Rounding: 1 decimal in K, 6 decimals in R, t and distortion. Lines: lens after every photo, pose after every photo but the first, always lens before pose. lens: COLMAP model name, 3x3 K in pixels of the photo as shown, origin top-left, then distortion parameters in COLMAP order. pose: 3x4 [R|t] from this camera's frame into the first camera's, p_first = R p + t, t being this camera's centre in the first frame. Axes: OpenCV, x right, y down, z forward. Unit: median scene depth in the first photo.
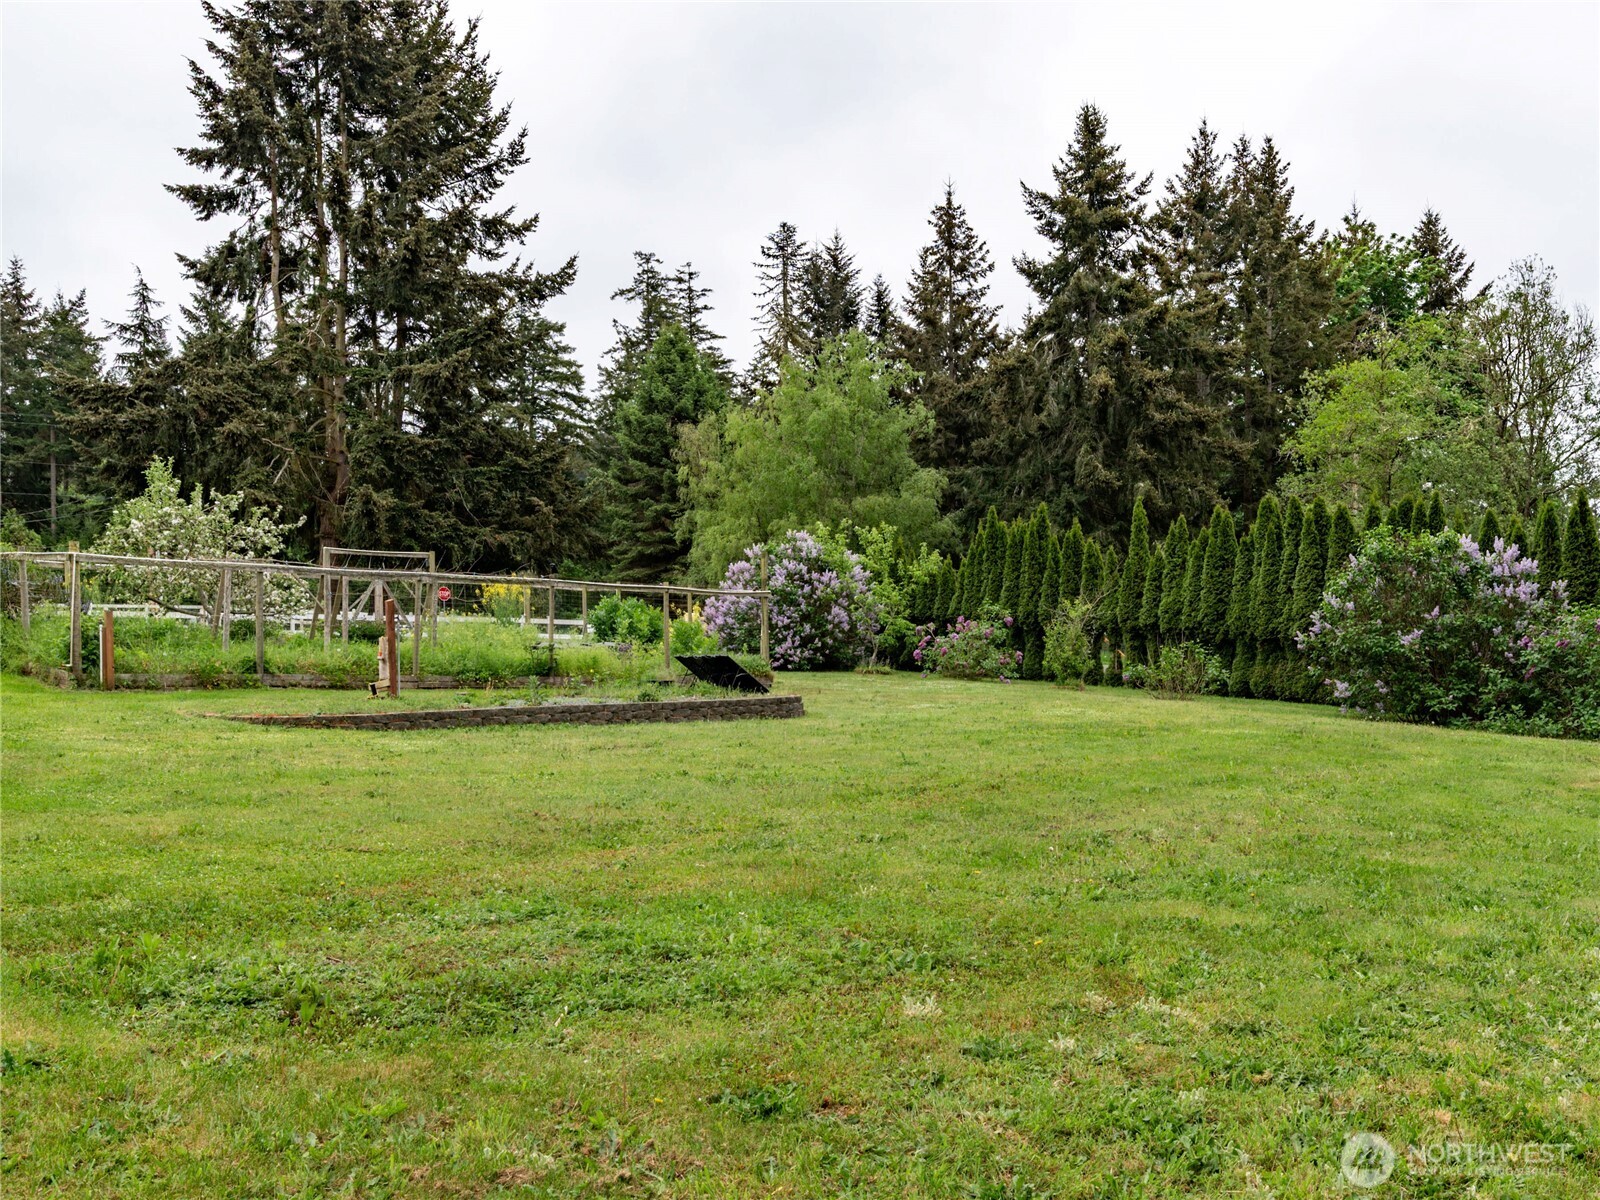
lens RADIAL K [[1378.1, 0, 807.2], [0, 1378.1, 606.4], [0, 0, 1]] dist [-0.013074, -0.023739]
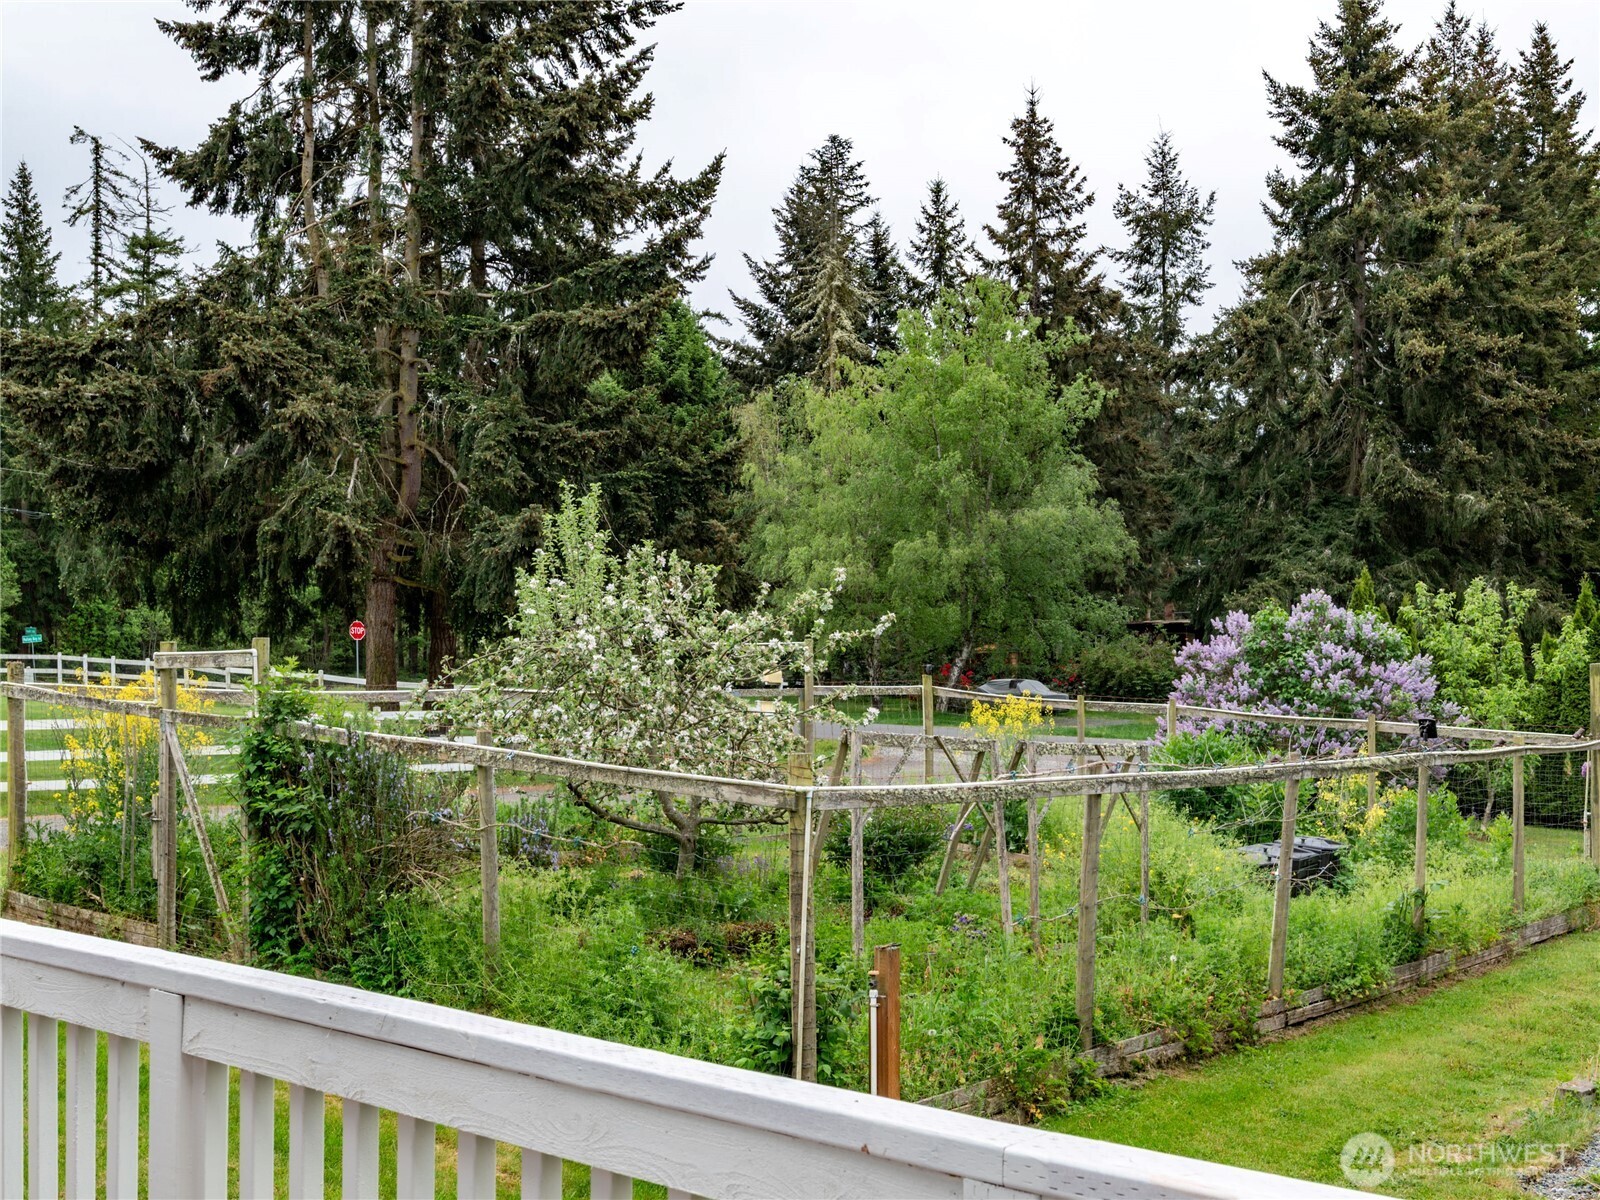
lens RADIAL K [[1701.9, 0, 793.2], [0, 1701.9, 602.4], [0, 0, 1]] dist [-0.029248, 0.000000]
pose [[0.998853, 0.001990, 0.047842, -0.131588], [-0.001312, 0.999898, -0.014198, -0.019153], [-0.047866, 0.014119, 0.998754, 0.133501]]
